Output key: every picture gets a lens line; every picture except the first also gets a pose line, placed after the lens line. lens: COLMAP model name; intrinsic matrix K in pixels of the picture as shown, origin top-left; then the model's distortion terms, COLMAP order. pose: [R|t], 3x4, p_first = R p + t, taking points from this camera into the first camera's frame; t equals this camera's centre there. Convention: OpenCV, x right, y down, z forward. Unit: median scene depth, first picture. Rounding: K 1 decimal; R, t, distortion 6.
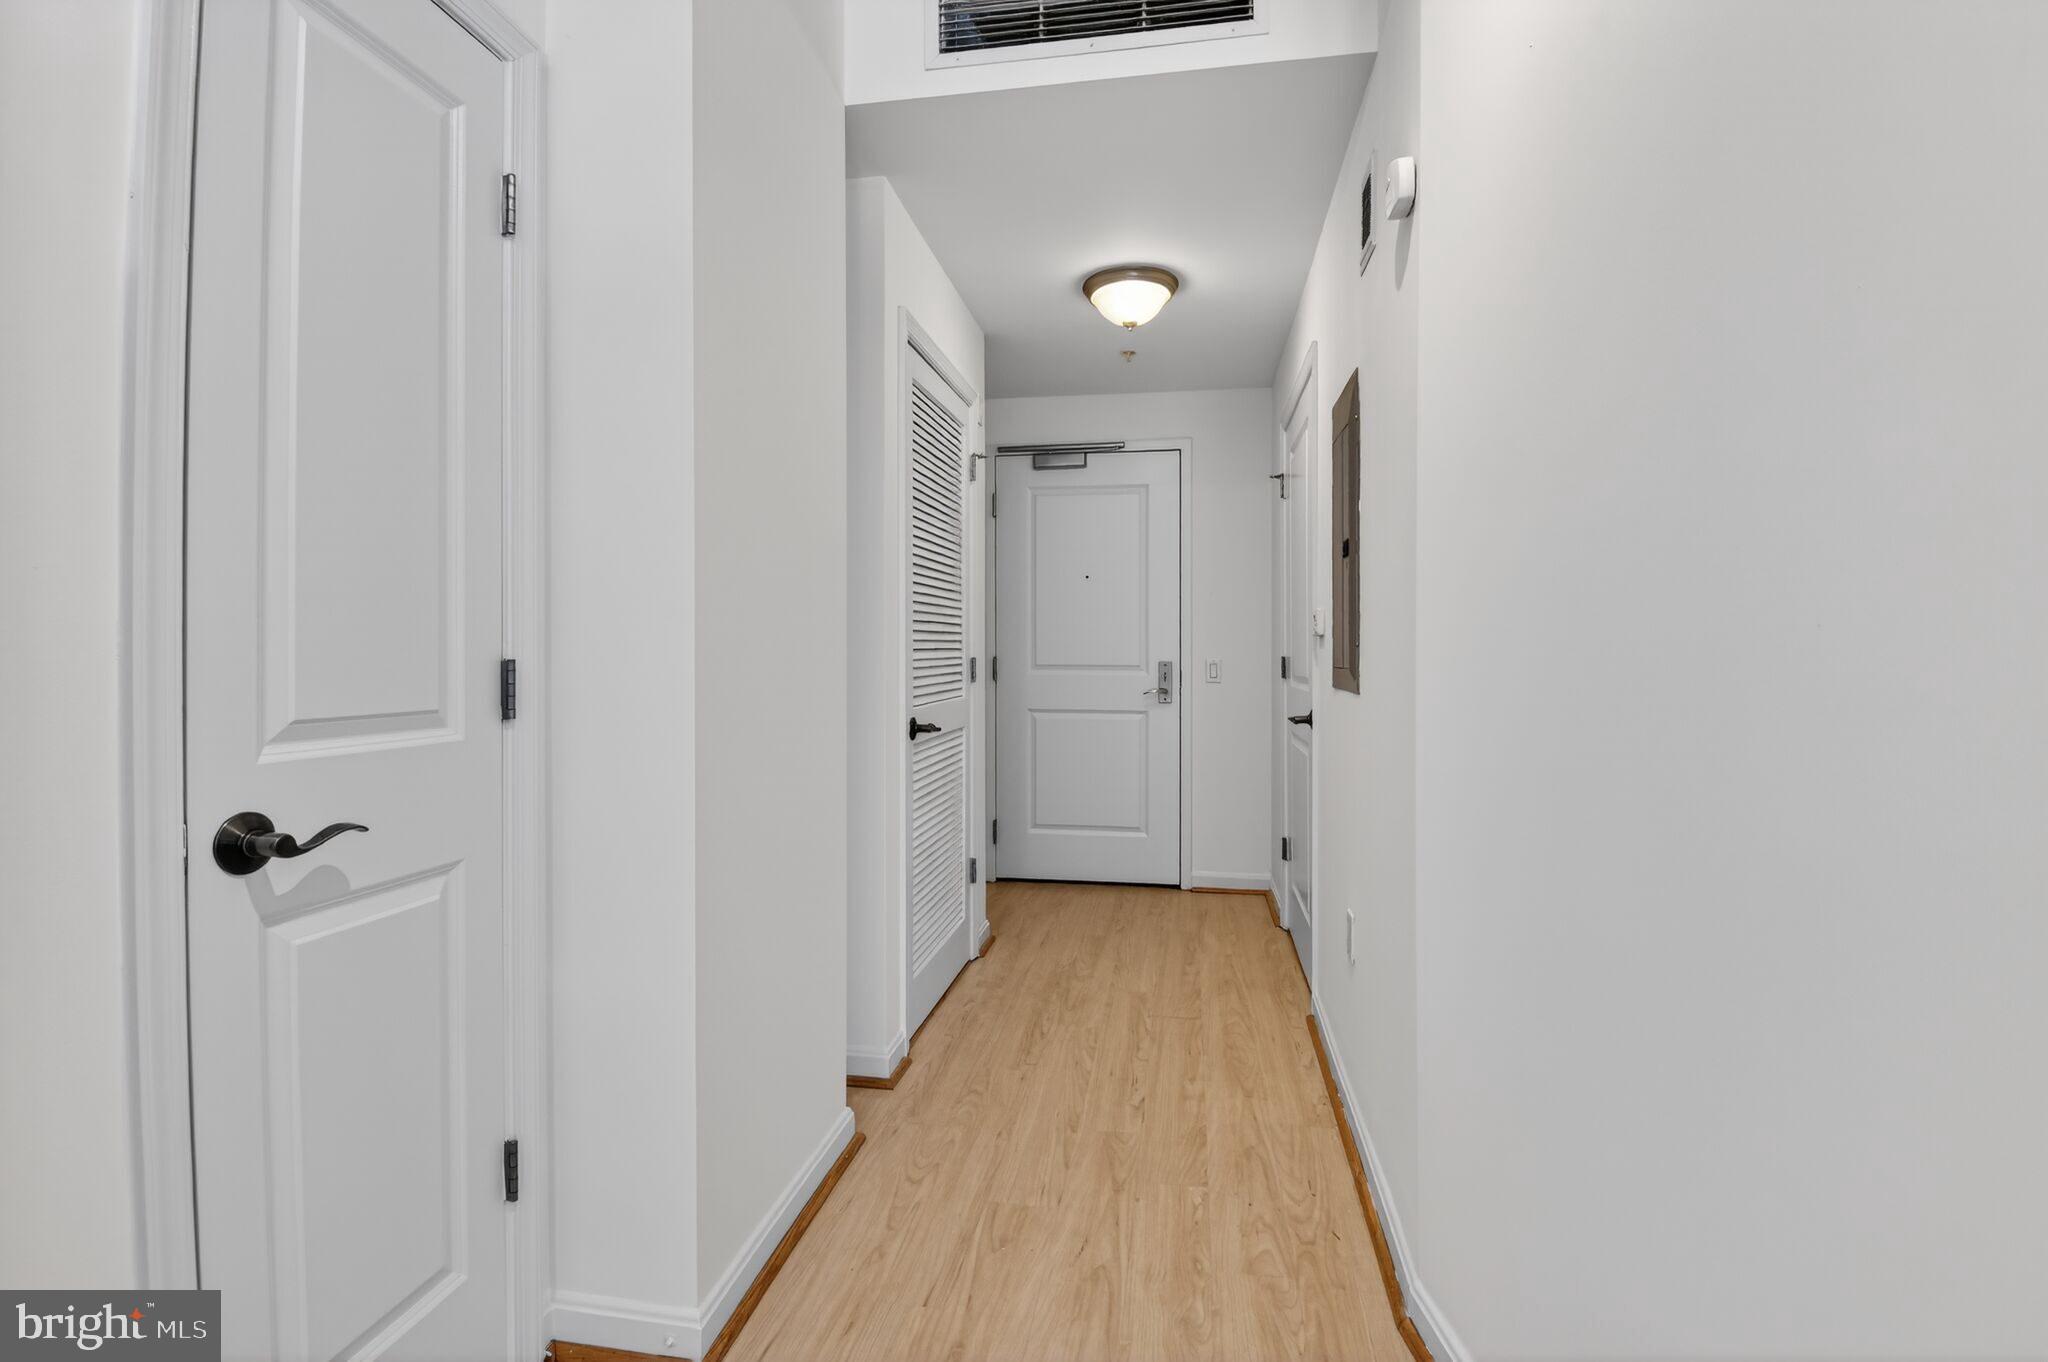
lens RADIAL K [[941.4, 0, 1041.9], [0, 941.4, 668.0], [0, 0, 1]] dist [-0.020506, -0.004535]
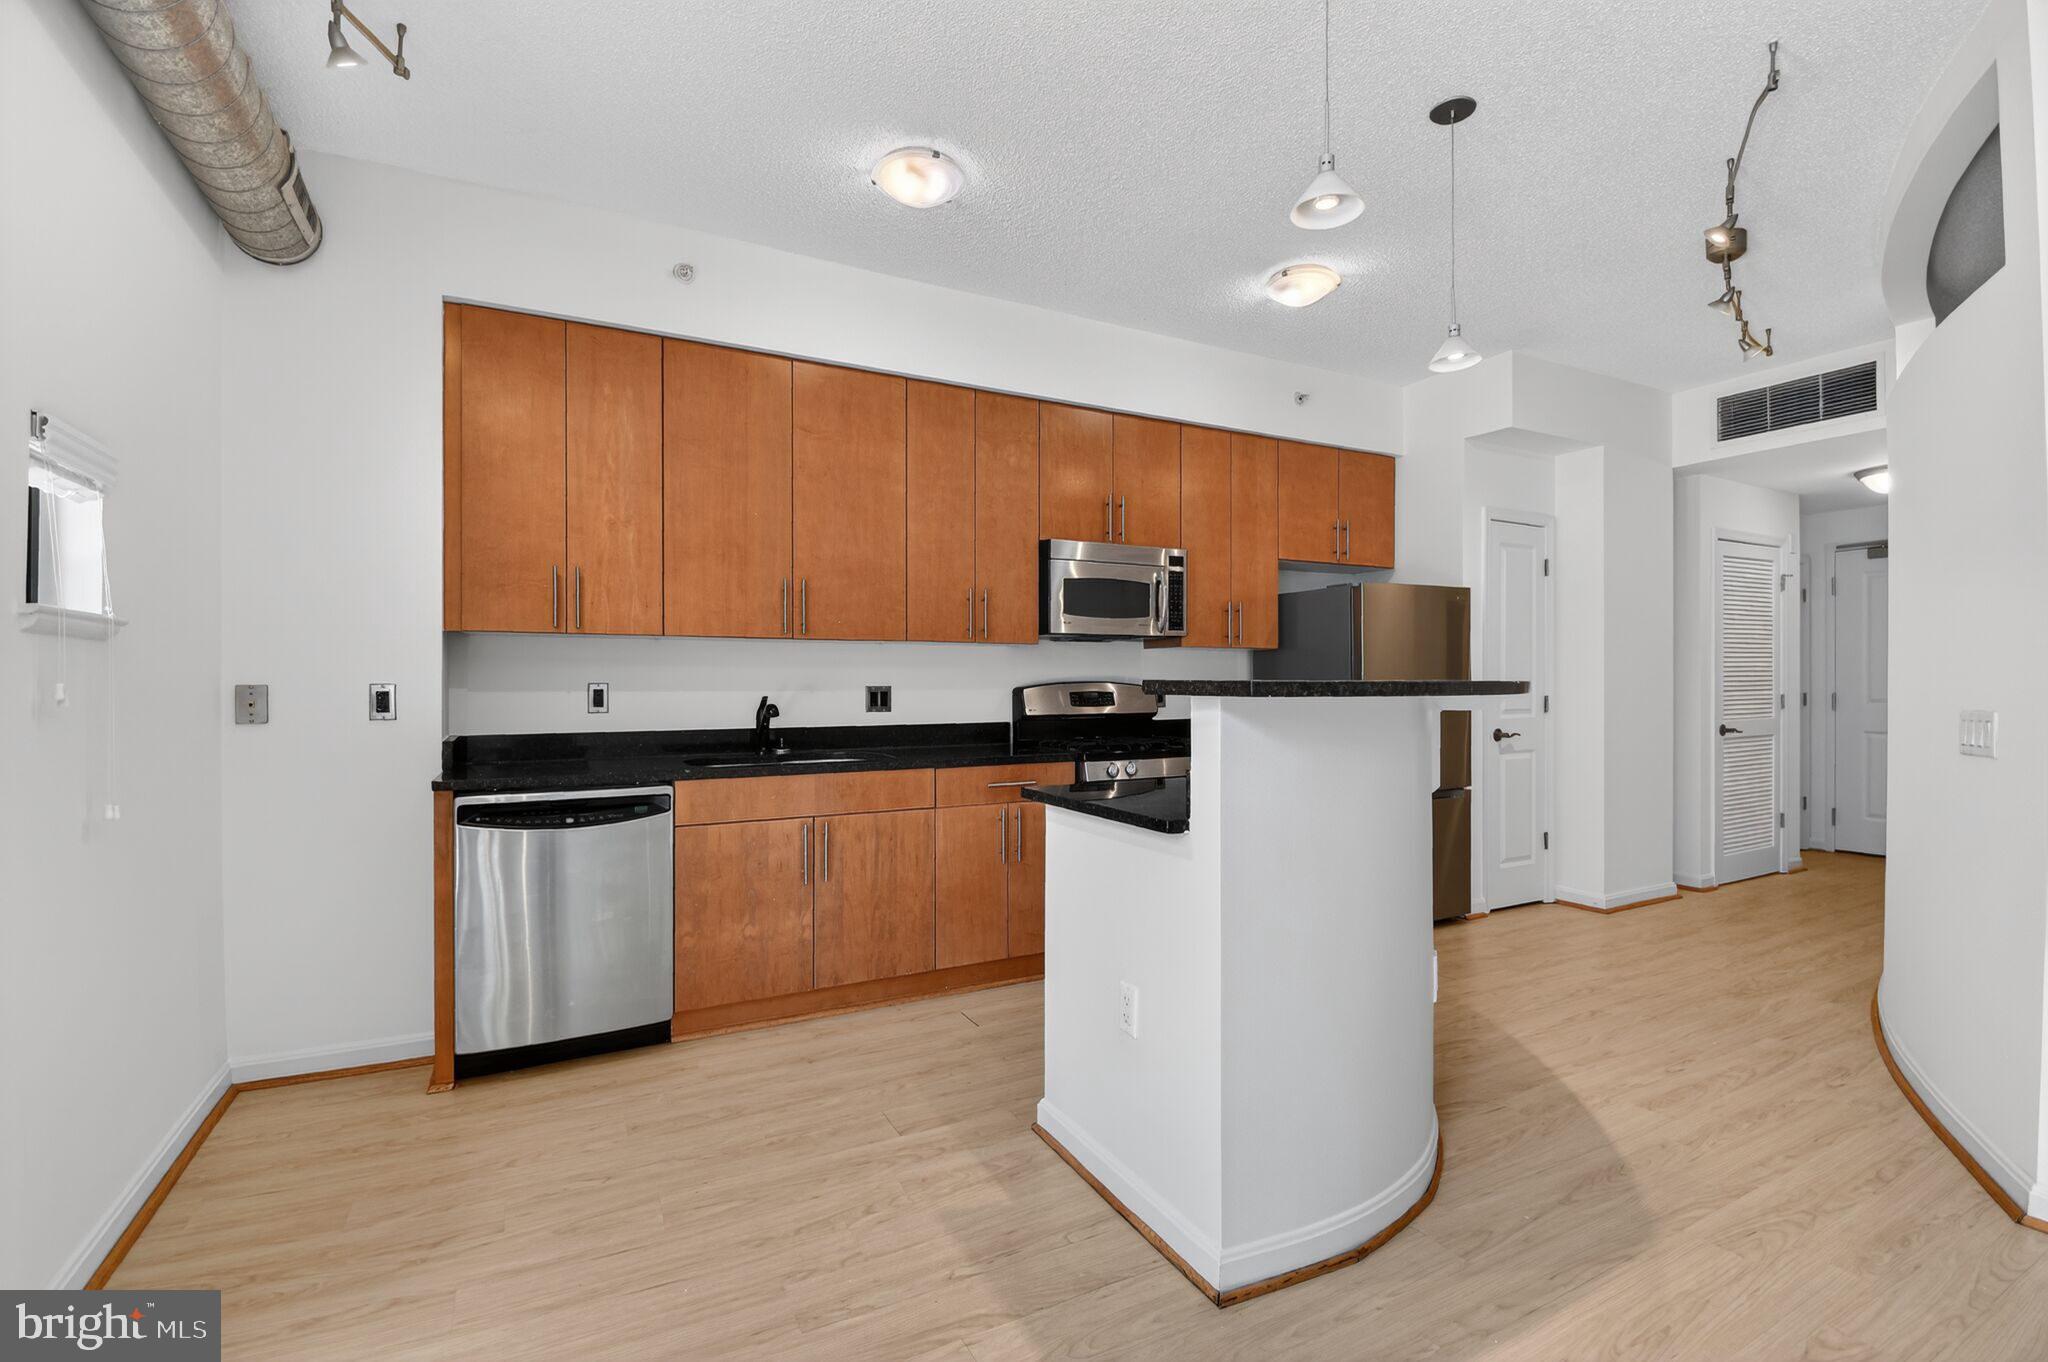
lens RADIAL K [[941.4, 0, 1032.9], [0, 941.4, 683.5], [0, 0, 1]] dist [-0.020506, -0.004535]
pose [[0.609989, 0.000206, -0.792410, 0.540942], [-0.012326, 0.999881, -0.009228, 0.001231], [0.792314, 0.015397, 0.609919, -1.396184]]
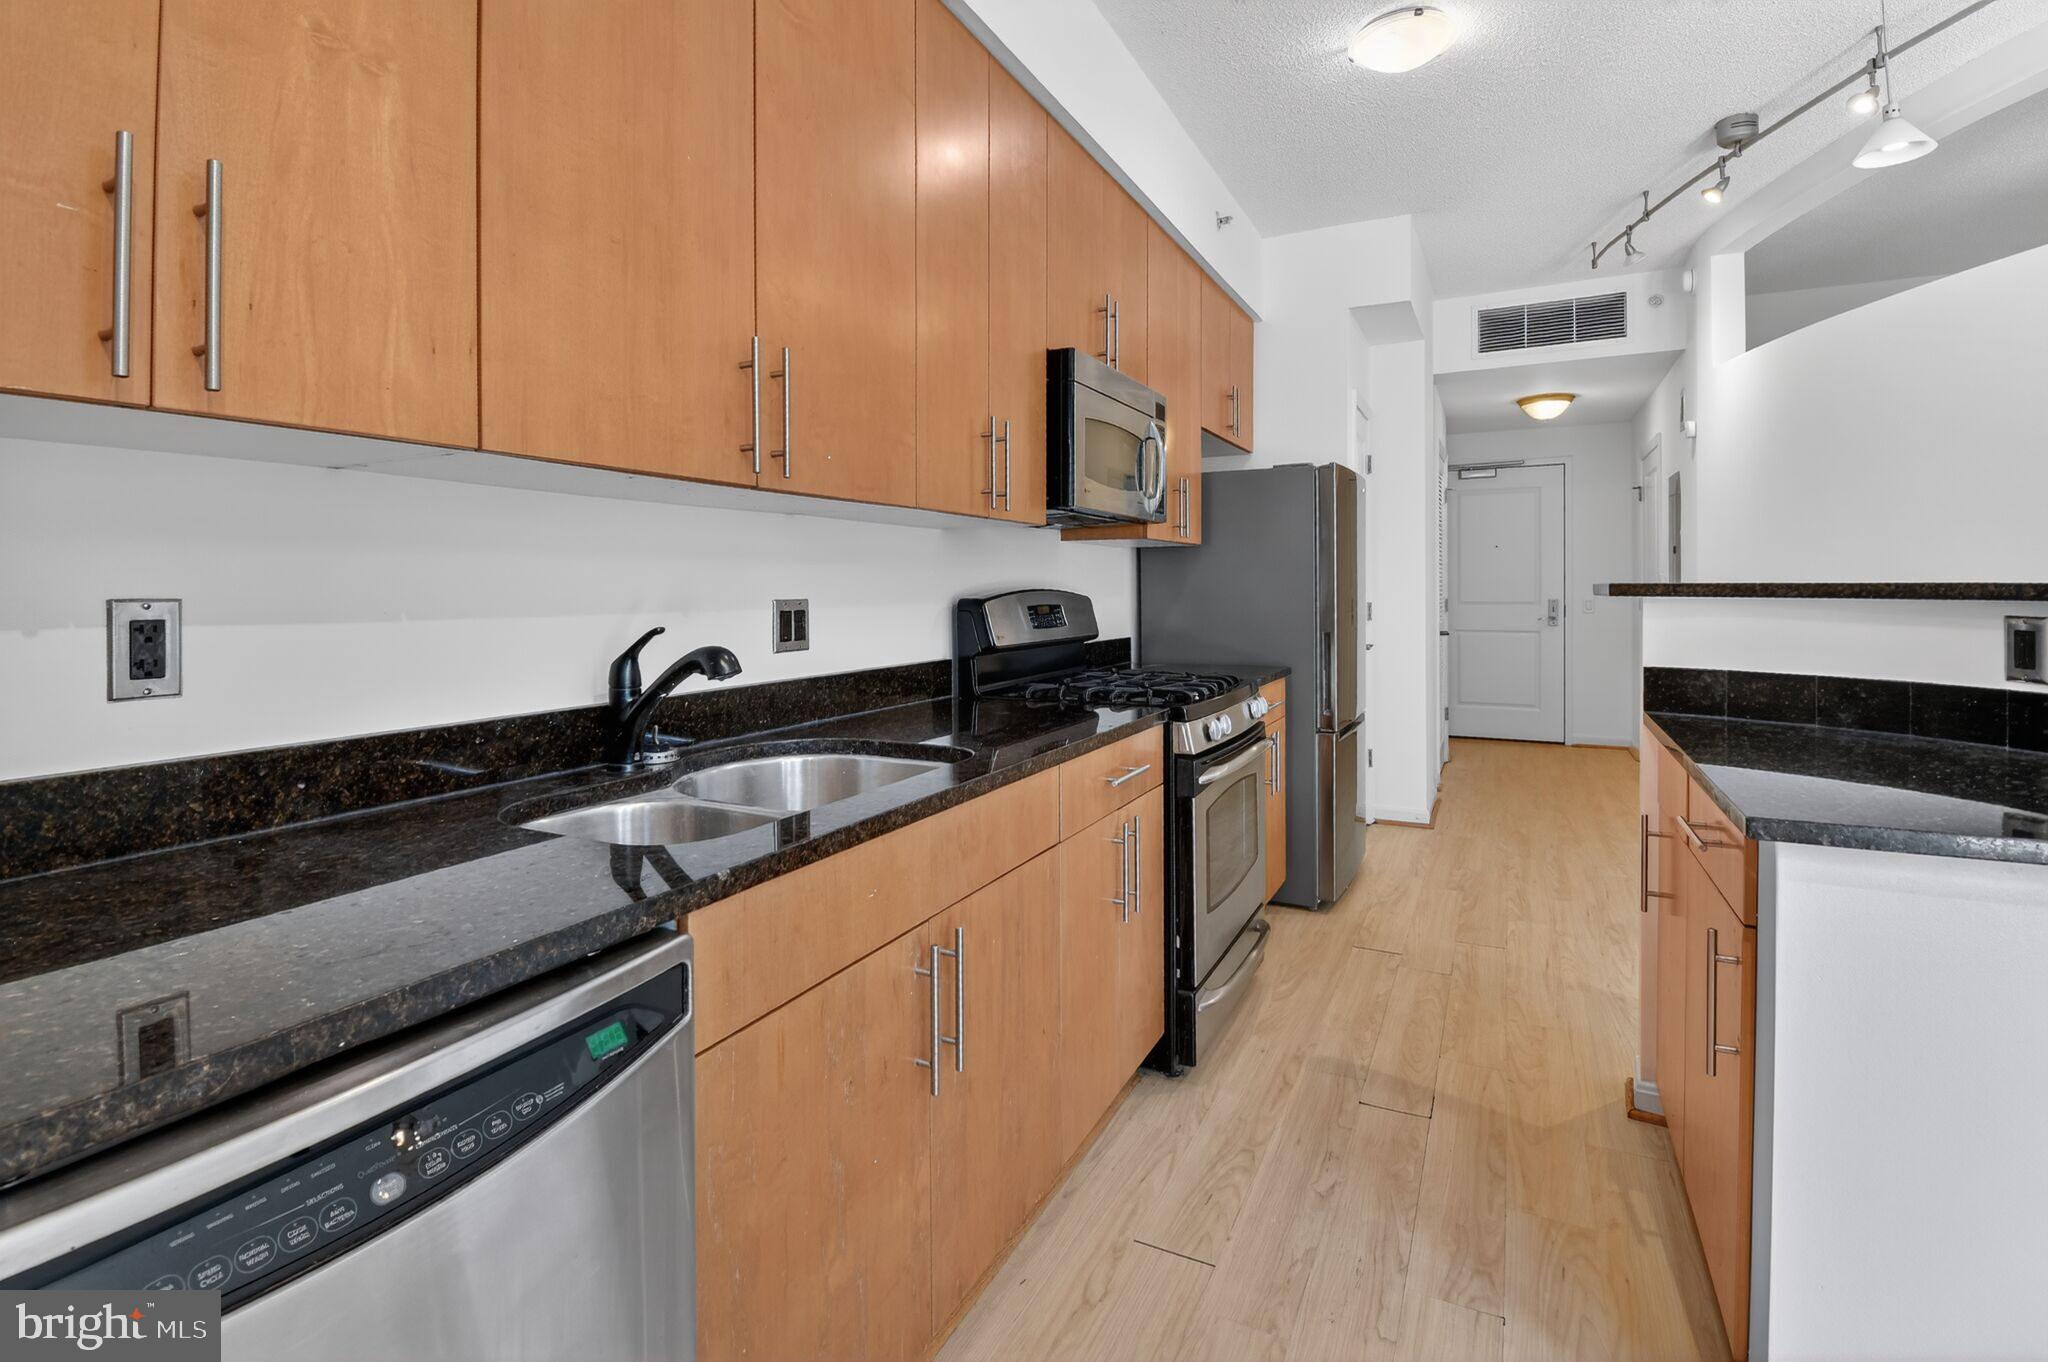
lens RADIAL K [[941.4, 0, 1007.7], [0, 941.4, 596.2], [0, 0, 1]] dist [-0.020506, -0.004535]
pose [[0.942107, -0.009564, -0.335175, -0.353729], [0.006002, 0.999914, -0.011660, 0.001258], [0.335258, 0.008973, 0.942084, -1.331018]]
